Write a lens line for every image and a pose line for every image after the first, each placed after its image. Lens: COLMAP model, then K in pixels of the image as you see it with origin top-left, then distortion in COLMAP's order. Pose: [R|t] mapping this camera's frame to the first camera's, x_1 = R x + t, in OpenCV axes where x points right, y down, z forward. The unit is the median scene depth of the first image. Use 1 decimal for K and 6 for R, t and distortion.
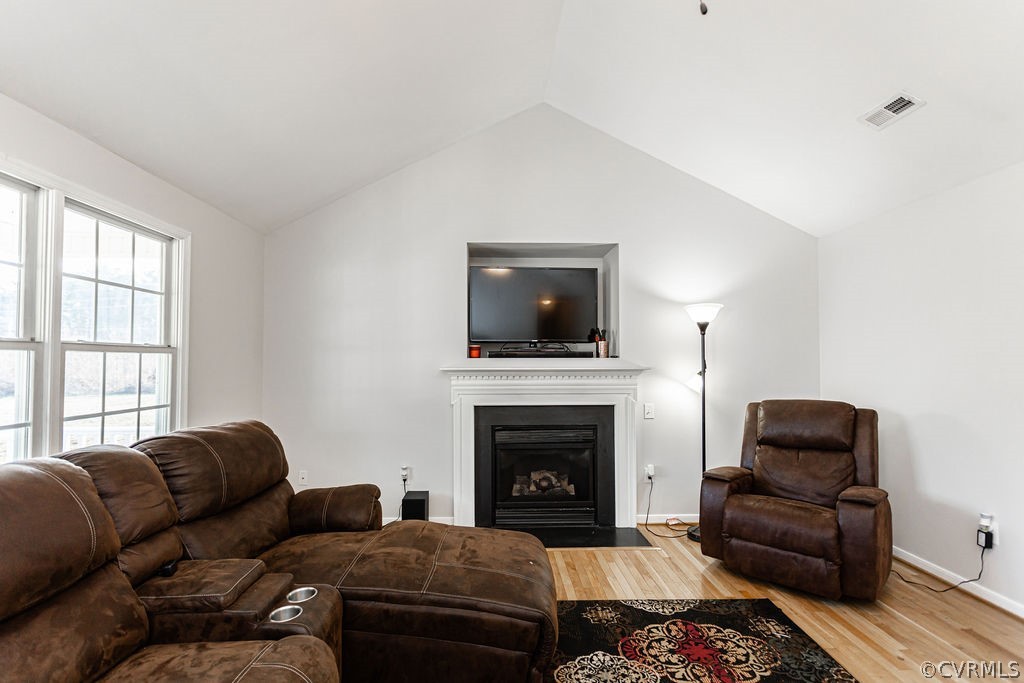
lens RADIAL K [[480.4, 0, 507.1], [0, 480.4, 344.6], [0, 0, 1]] dist [0.002457, -0.000008]
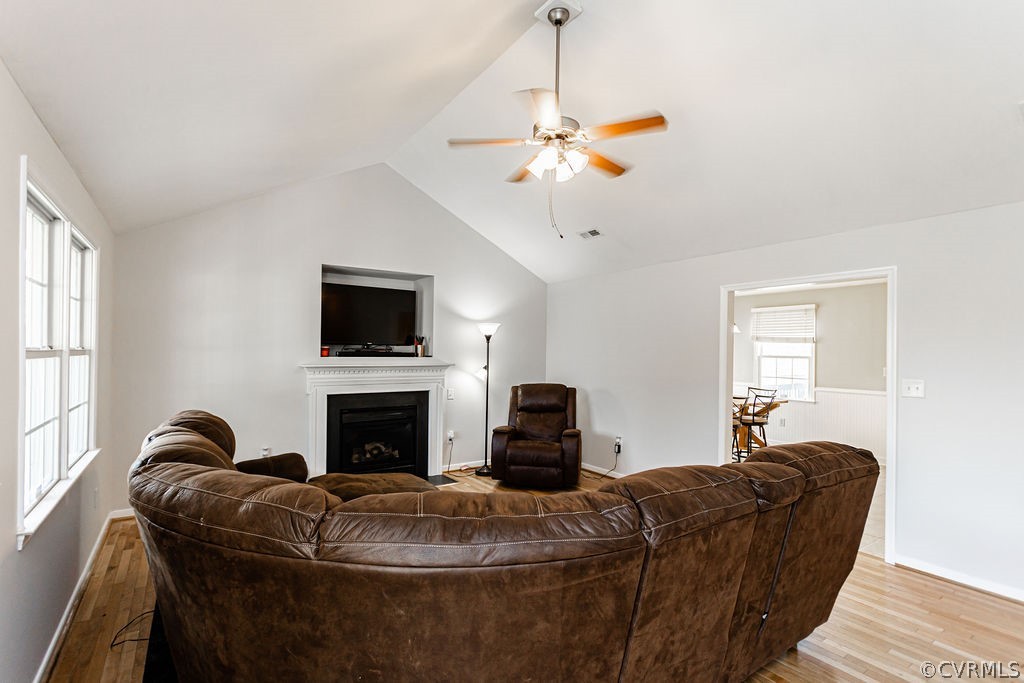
lens RADIAL K [[480.4, 0, 507.1], [0, 480.4, 344.6], [0, 0, 1]] dist [0.002457, -0.000008]
pose [[0.844553, 0.018934, 0.535138, -0.350574], [-0.030704, 0.999443, 0.013094, -0.035922], [-0.534592, -0.027489, 0.844663, -0.320050]]
